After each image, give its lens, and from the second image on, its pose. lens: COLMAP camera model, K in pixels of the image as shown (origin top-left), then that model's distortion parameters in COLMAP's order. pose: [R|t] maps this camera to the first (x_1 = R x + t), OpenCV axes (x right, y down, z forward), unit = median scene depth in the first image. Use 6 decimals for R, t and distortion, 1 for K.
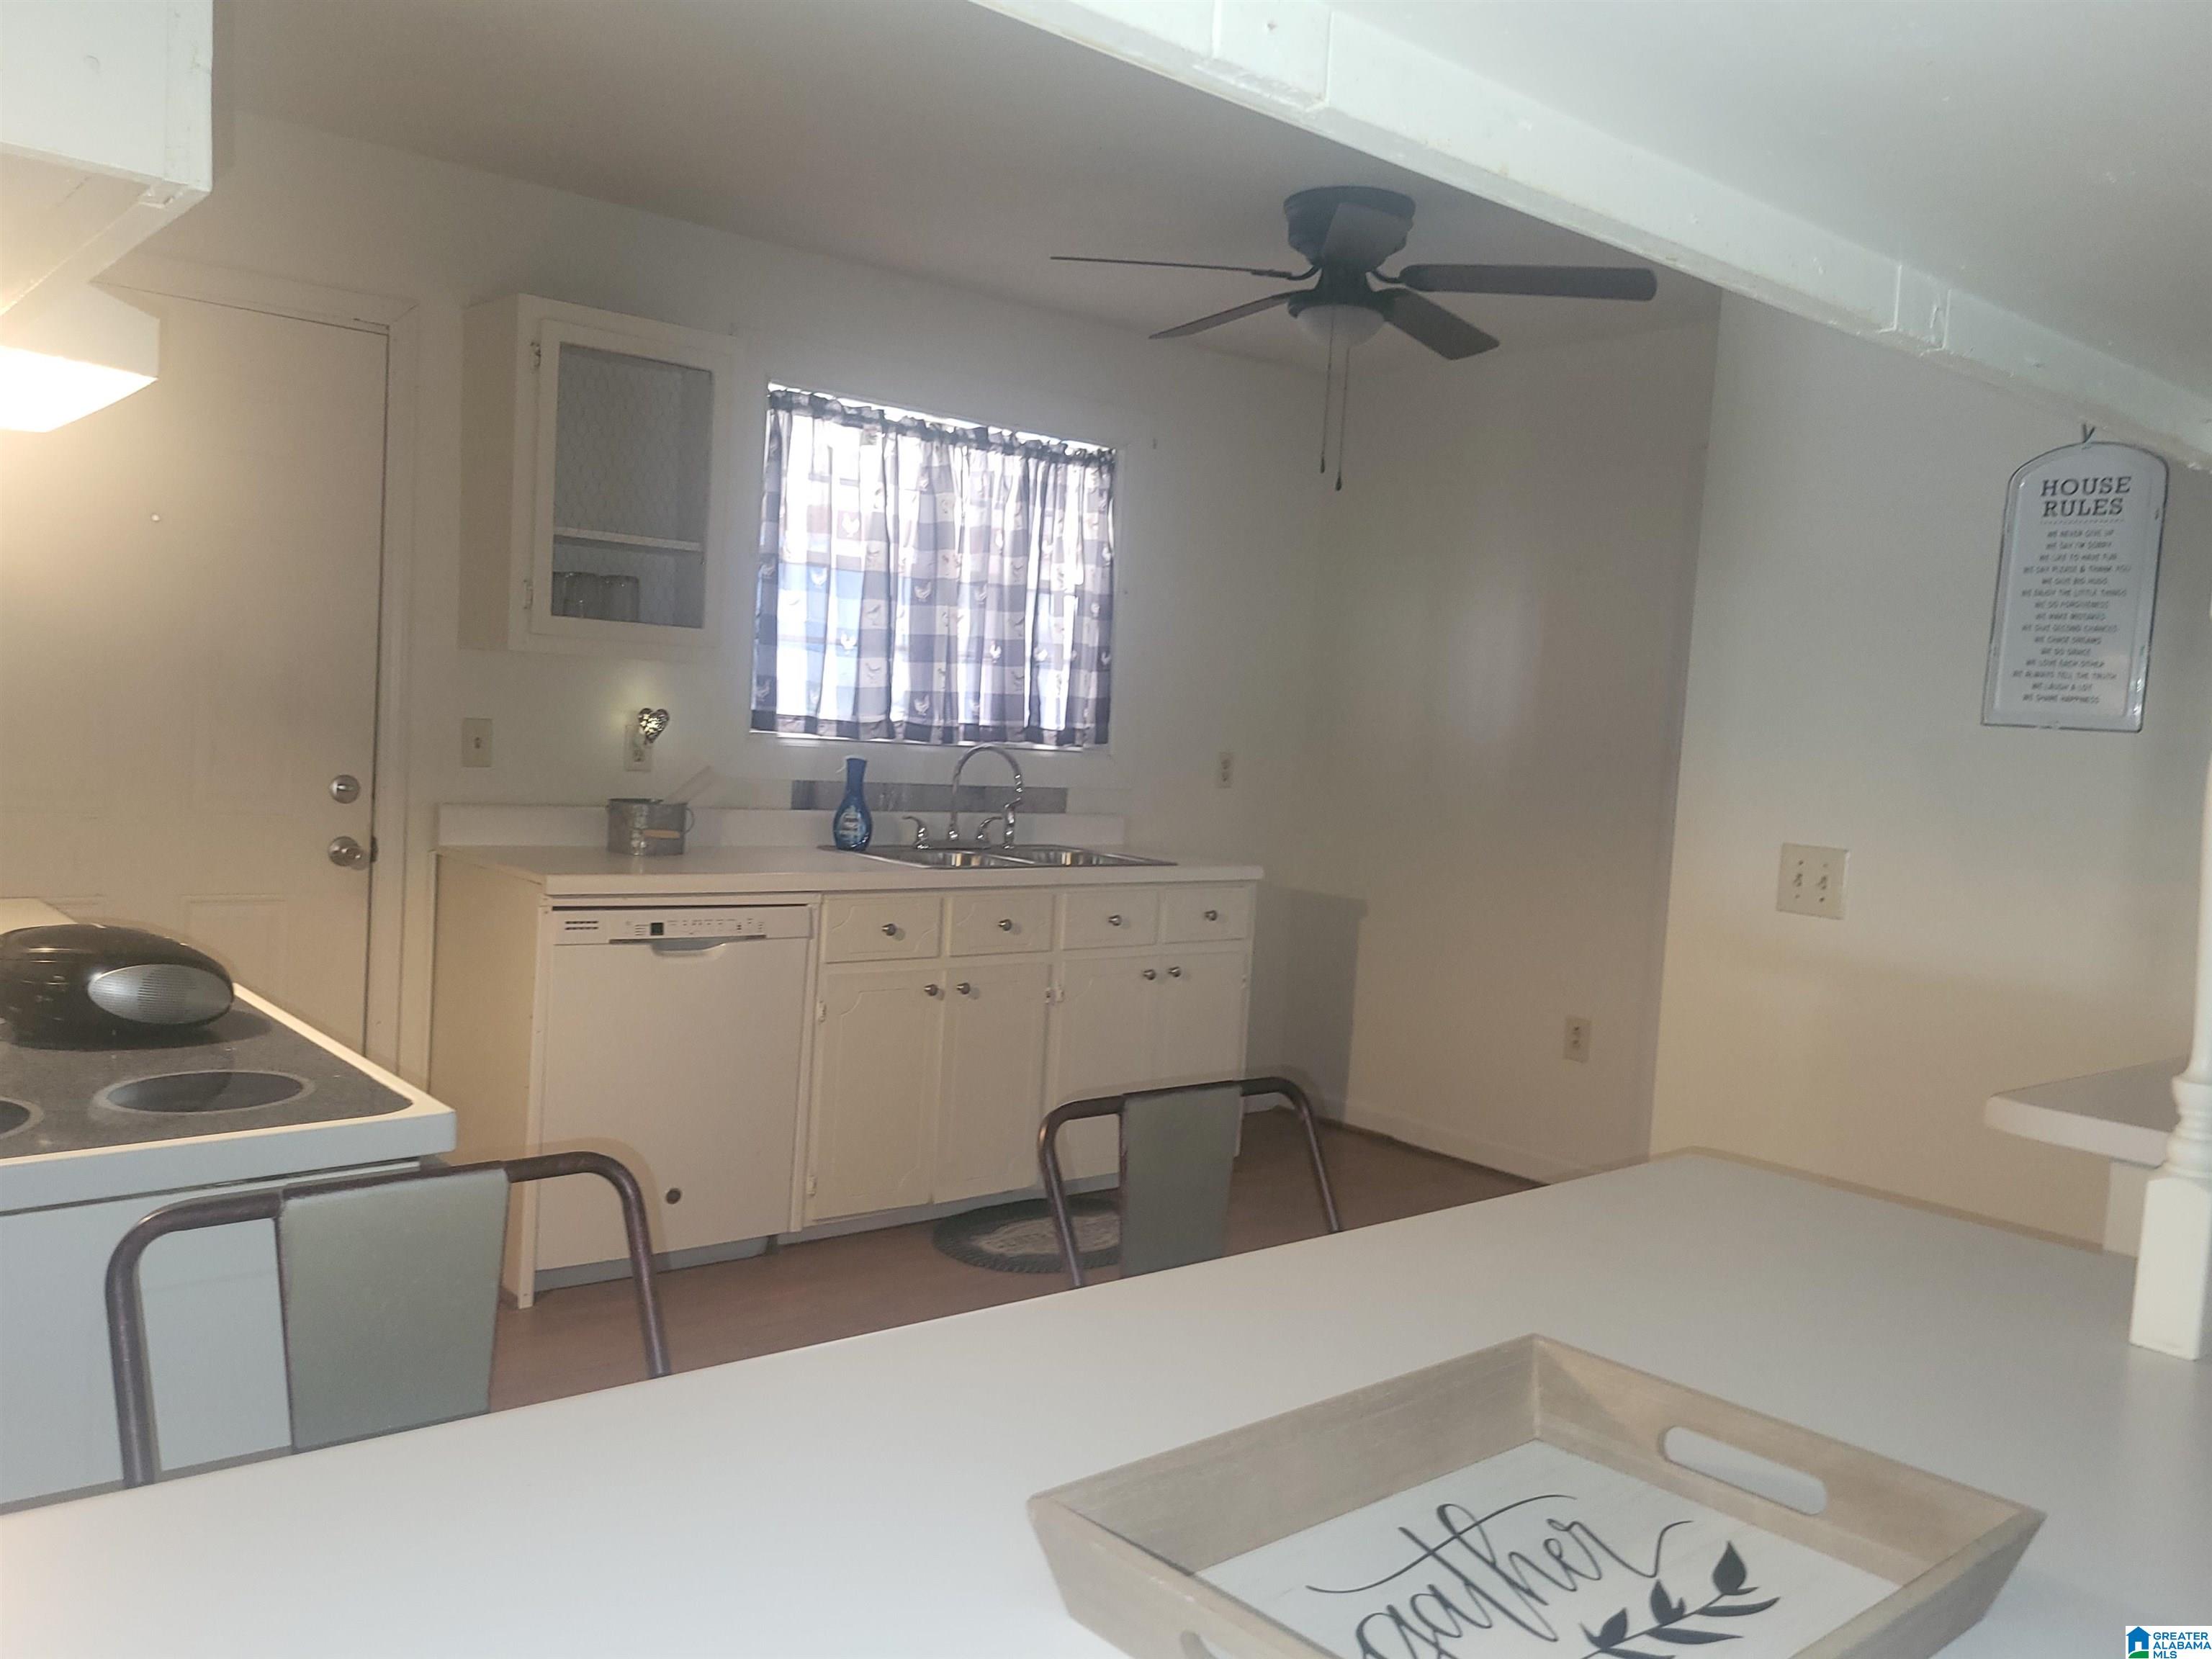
lens RADIAL K [[1750.9, 0, 1106.0], [0, 1750.9, 829.5], [0, 0, 1]] dist [0.044020, -0.018261]
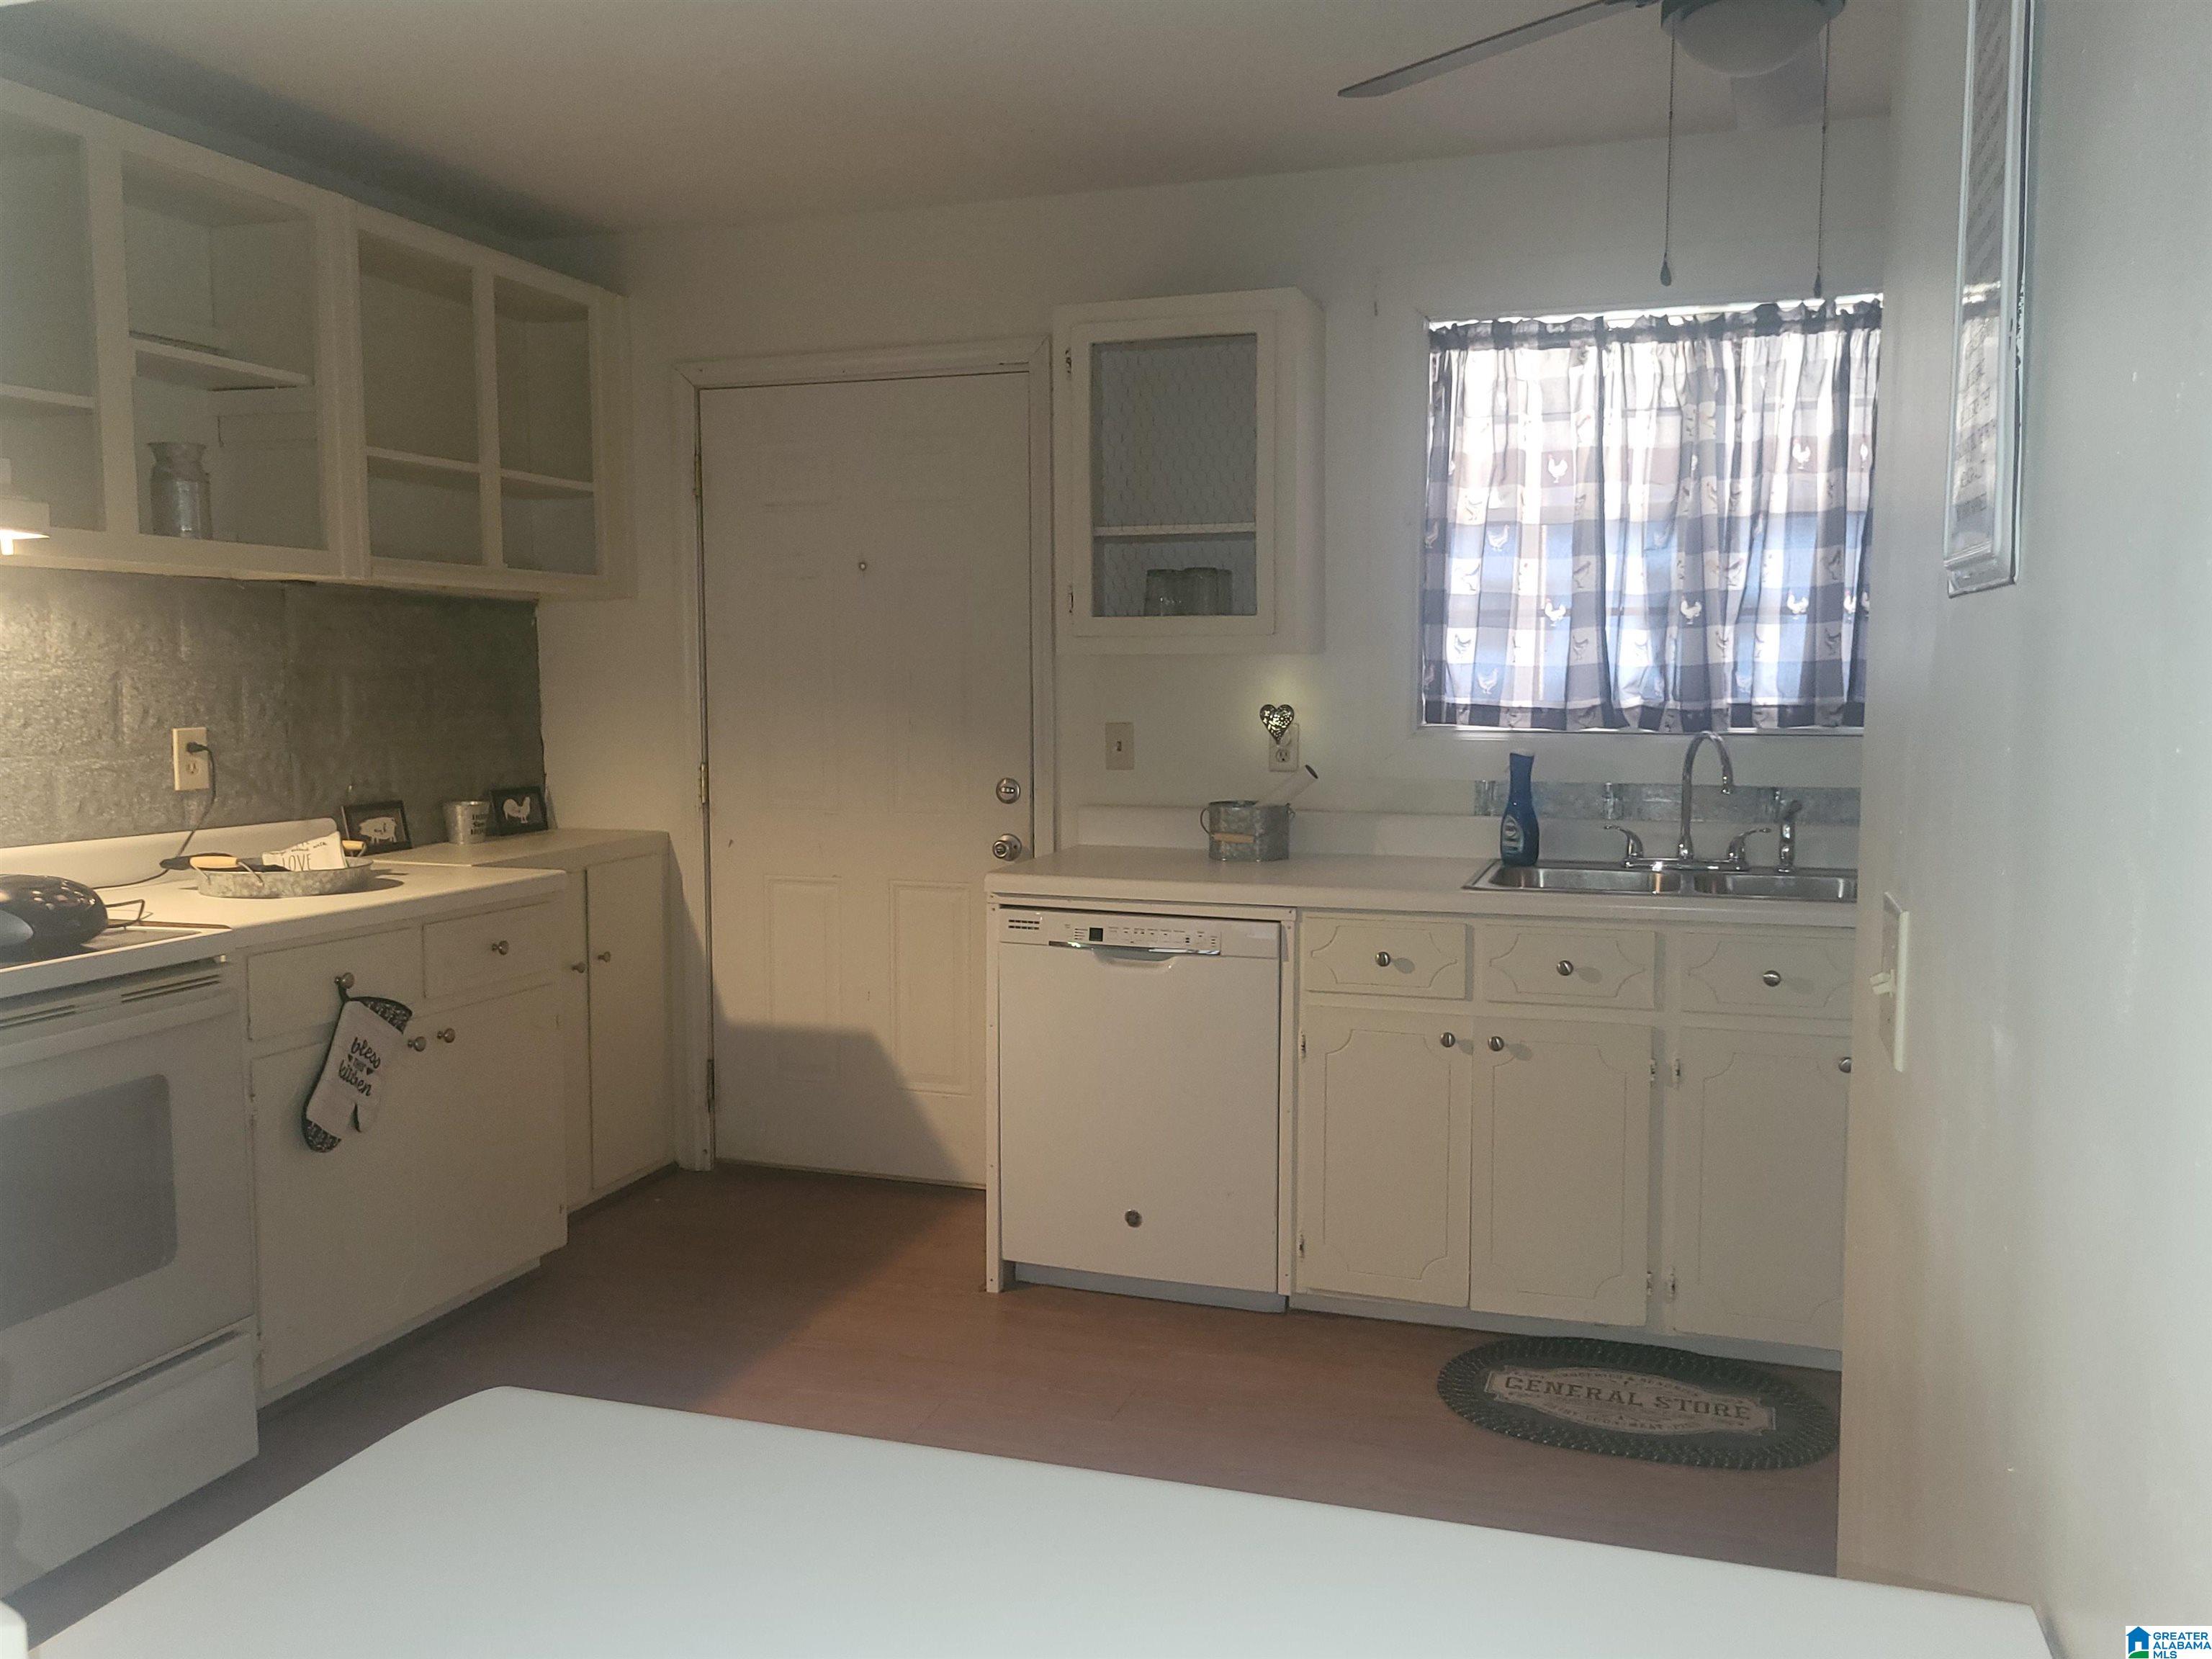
lens RADIAL K [[1750.9, 0, 1106.0], [0, 1750.9, 829.5], [0, 0, 1]] dist [0.044020, -0.018261]
pose [[0.537741, 0.015373, -0.842970, 0.444954], [-0.023150, 0.999726, 0.003464, -0.003301], [0.842792, 0.017652, 0.537949, 0.393669]]
